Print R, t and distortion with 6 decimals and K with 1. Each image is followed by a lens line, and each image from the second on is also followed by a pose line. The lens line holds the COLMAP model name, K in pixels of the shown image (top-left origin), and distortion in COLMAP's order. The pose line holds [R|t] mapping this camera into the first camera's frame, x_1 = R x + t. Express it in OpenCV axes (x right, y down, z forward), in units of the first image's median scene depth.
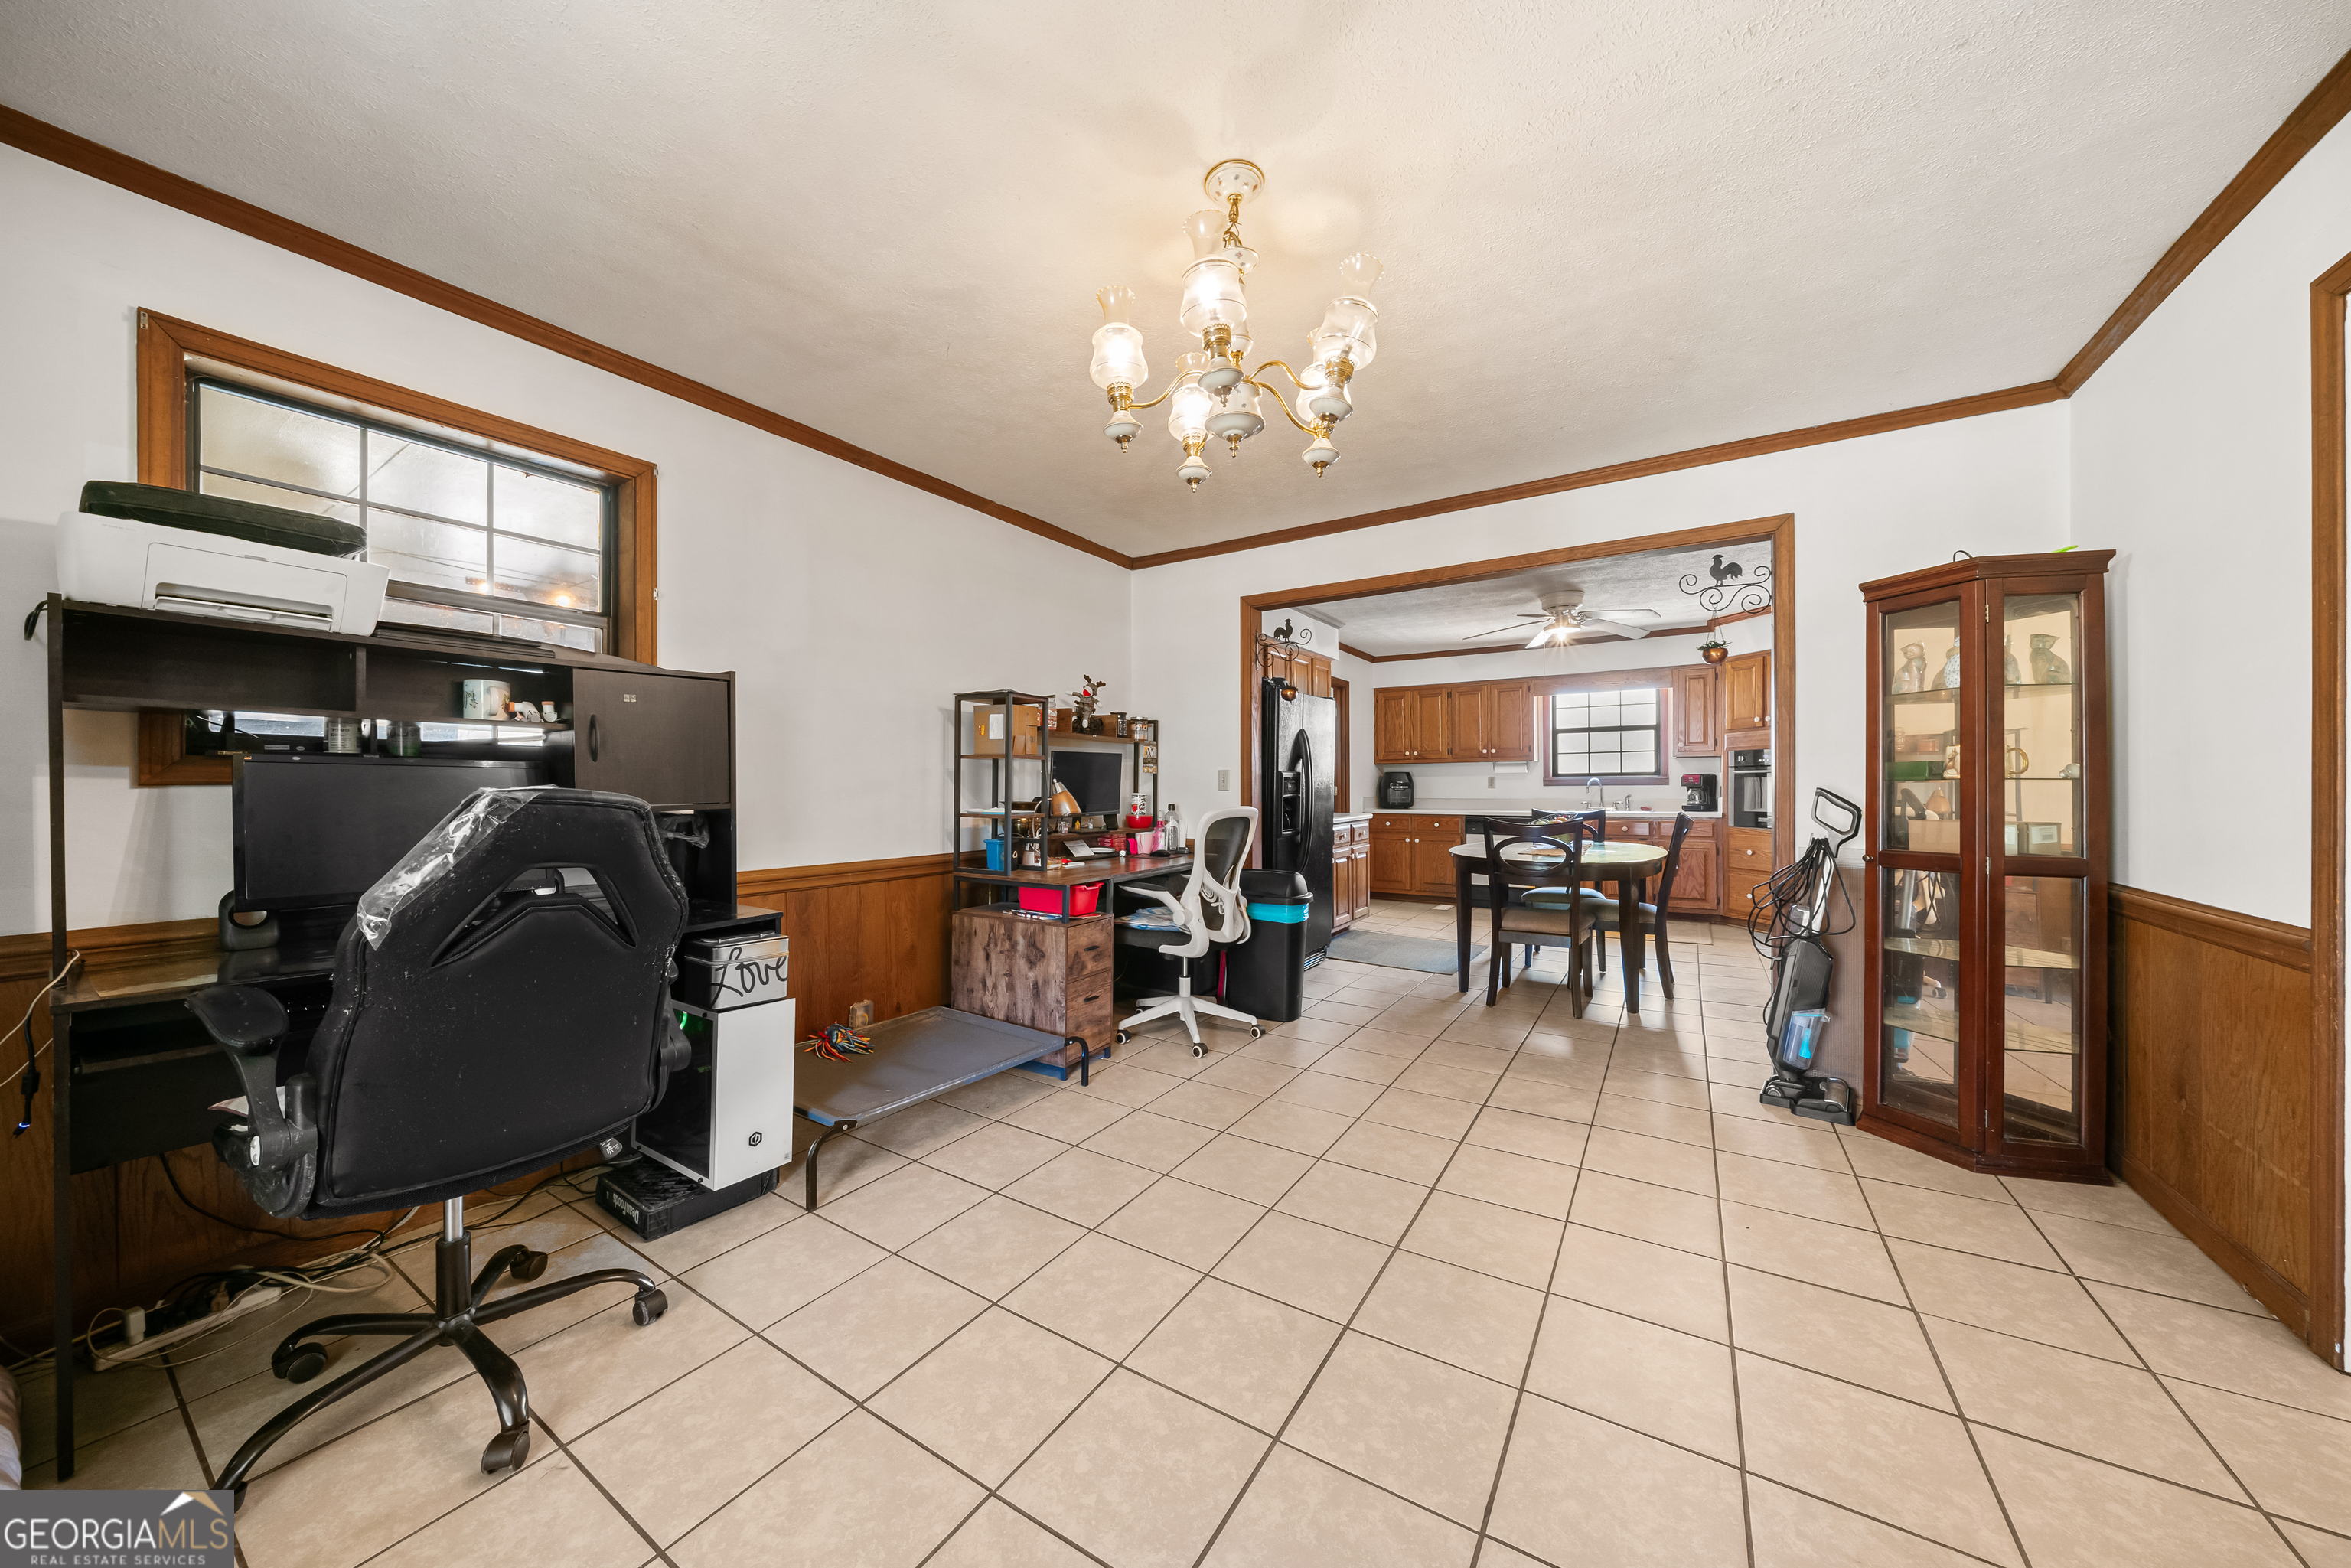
lens RADIAL K [[815.5, 0, 1161.6], [0, 815.5, 782.7], [0, 0, 1]] dist [-0.007056, 0.000823]
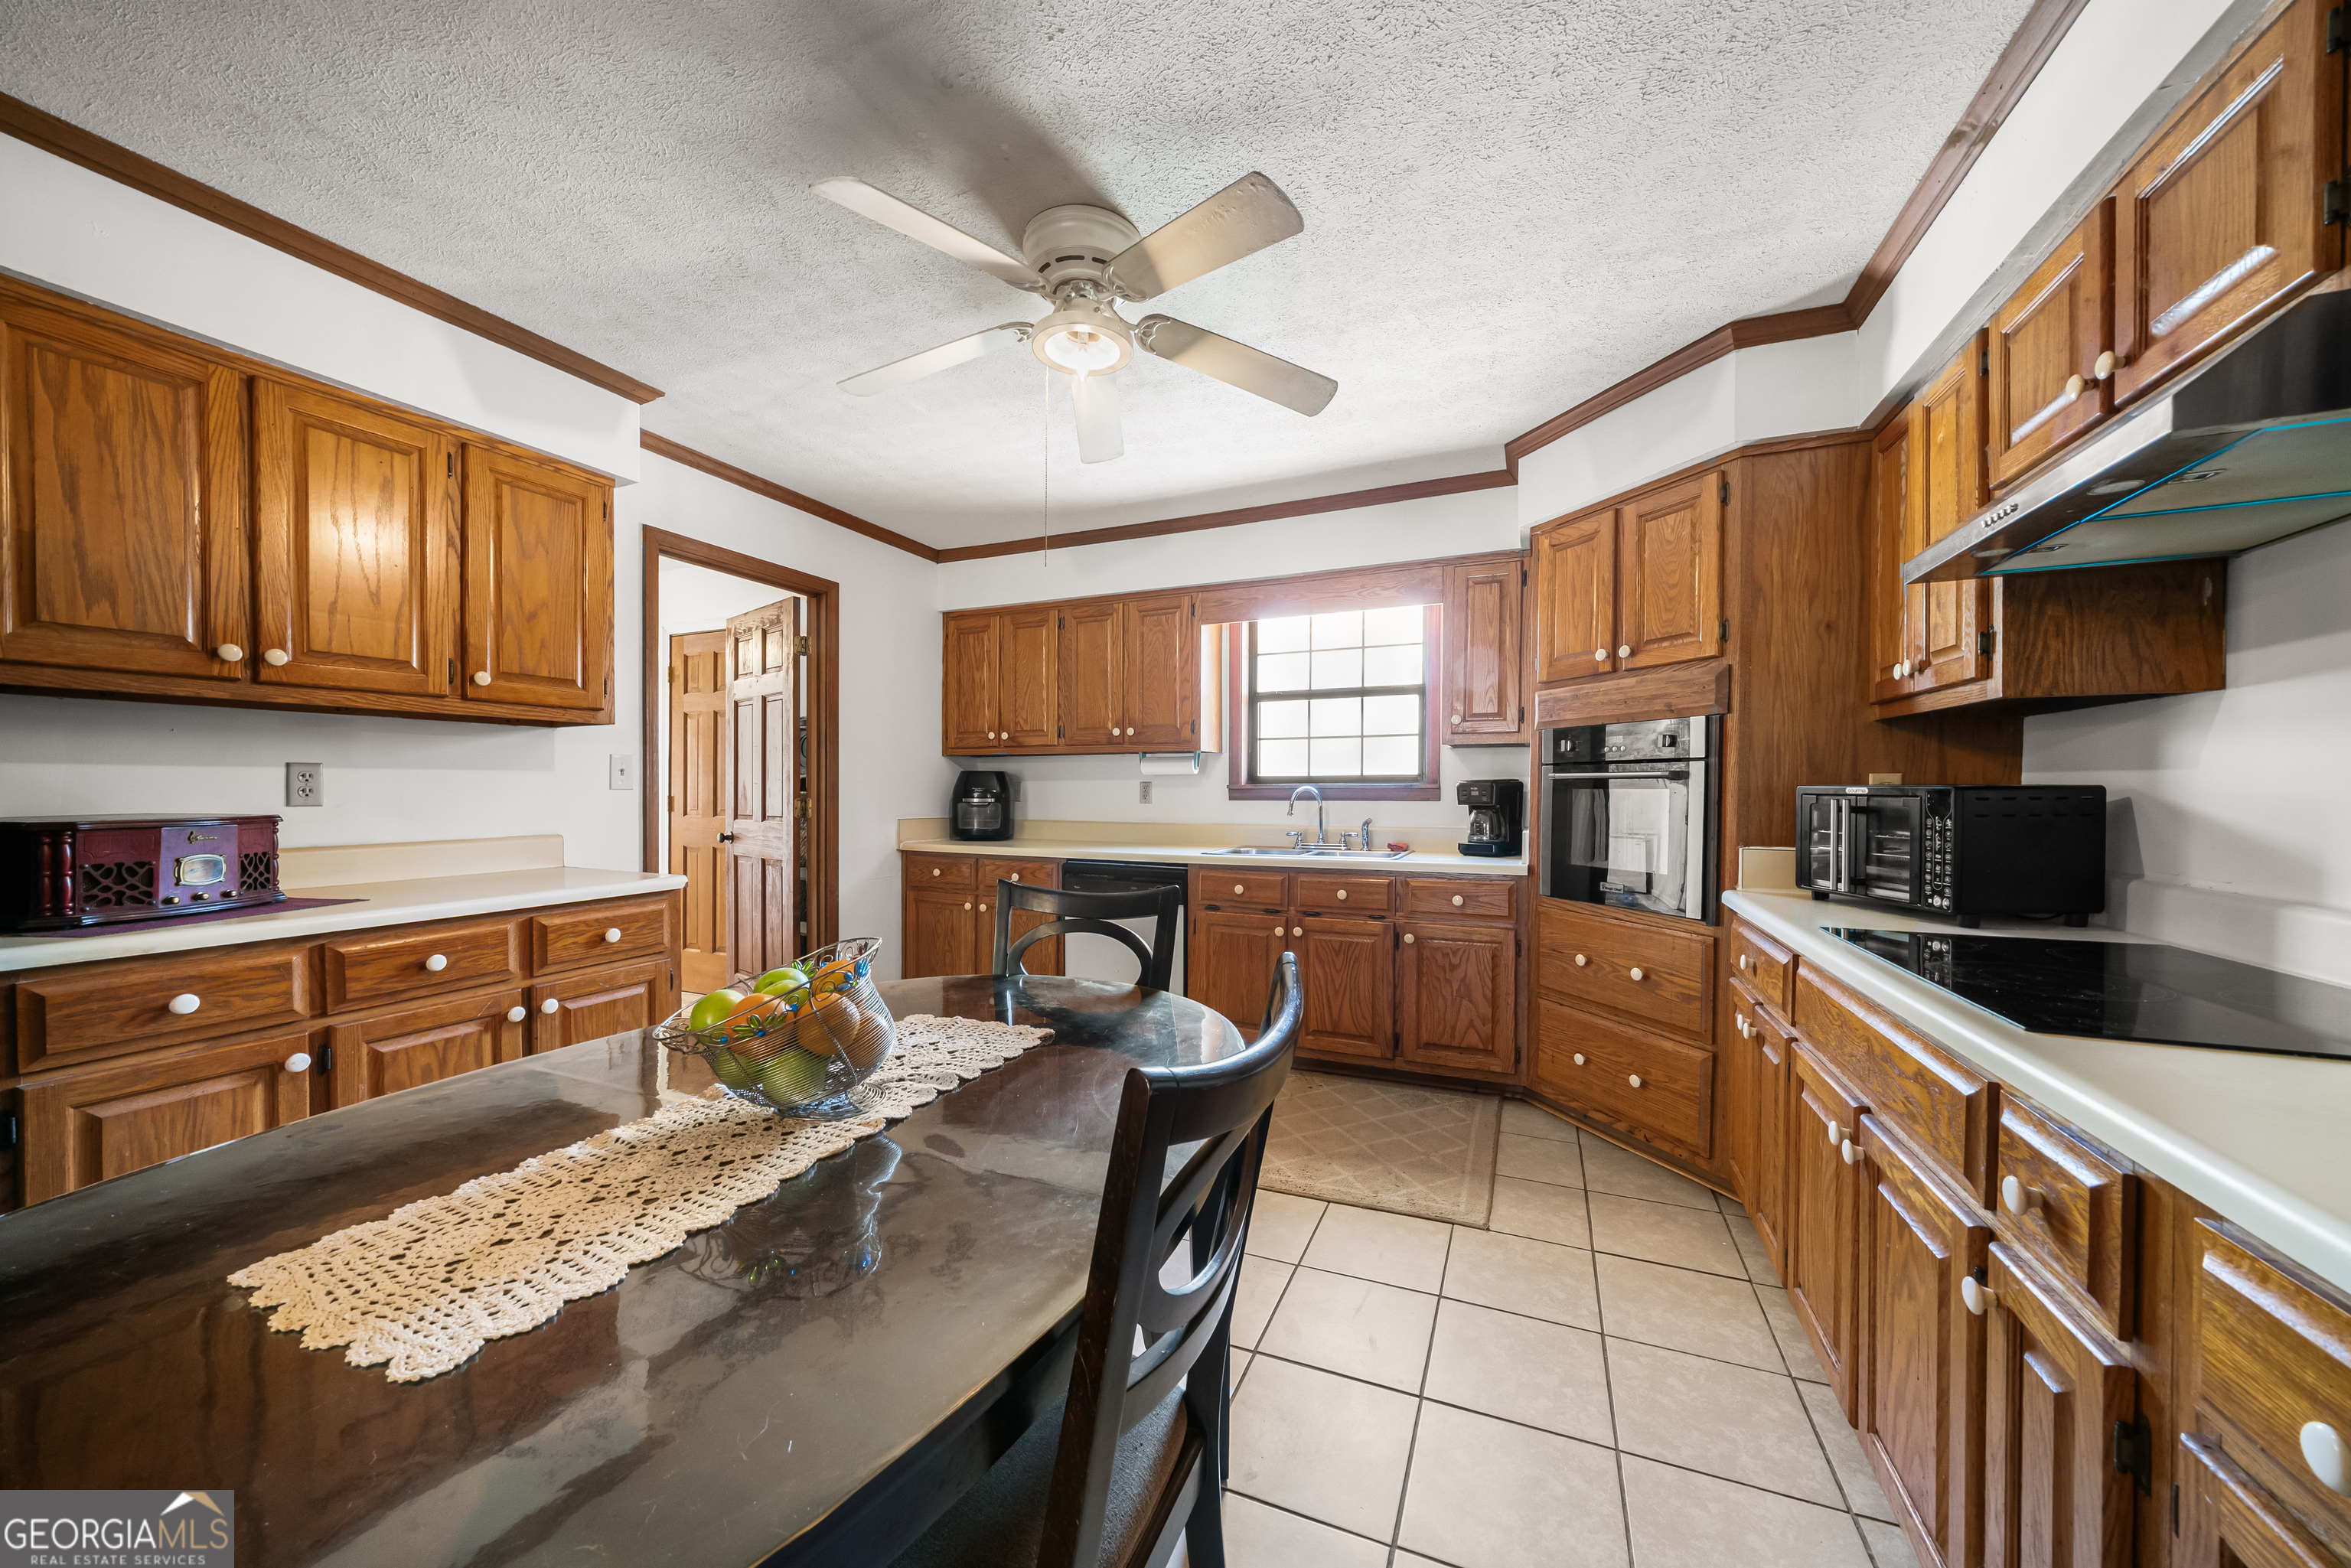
lens RADIAL K [[815.5, 0, 1187.4], [0, 815.5, 802.8], [0, 0, 1]] dist [-0.007056, 0.000823]
pose [[0.984165, 0.004251, 0.177202, 0.366312], [-0.008110, 0.999745, 0.021057, -0.005480], [-0.177068, -0.022160, 0.983949, 0.509131]]
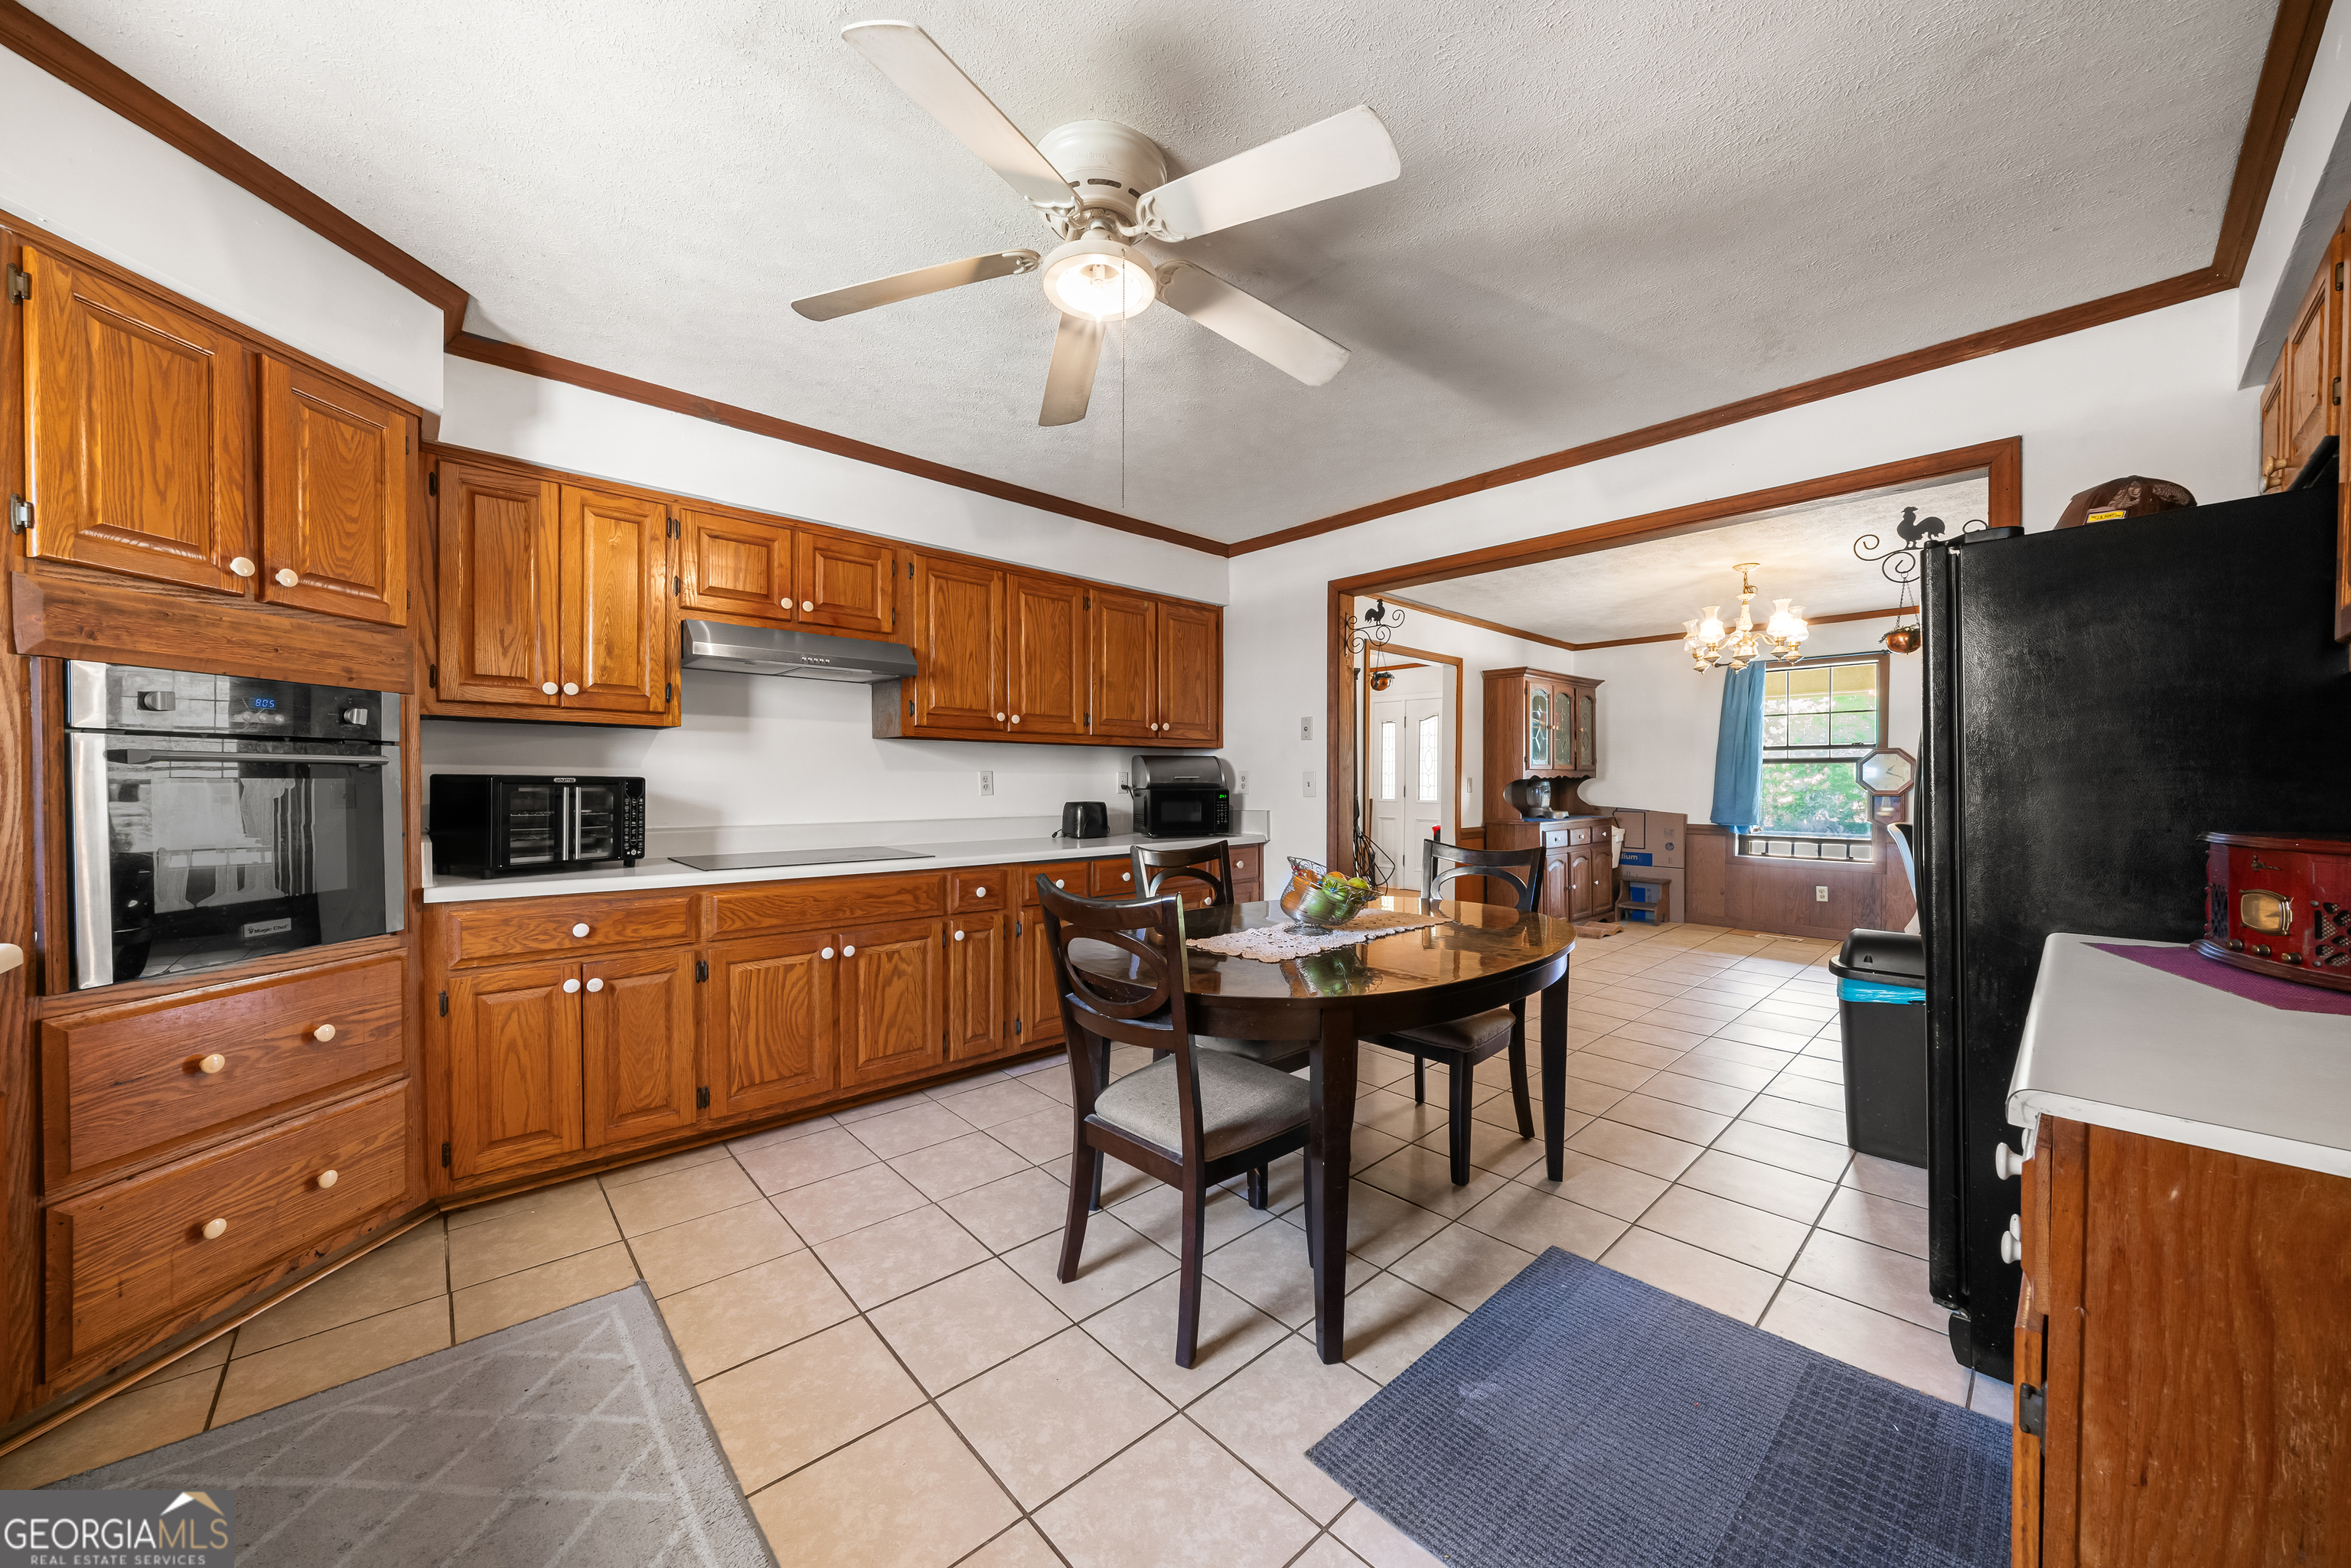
lens RADIAL K [[815.5, 0, 1171.8], [0, 815.5, 791.0], [0, 0, 1]] dist [-0.007056, 0.000823]
pose [[-0.968771, -0.006753, 0.247867, 0.300190], [-0.004808, 0.999953, 0.008452, -0.004978], [-0.247912, 0.006996, -0.968757, 0.989570]]
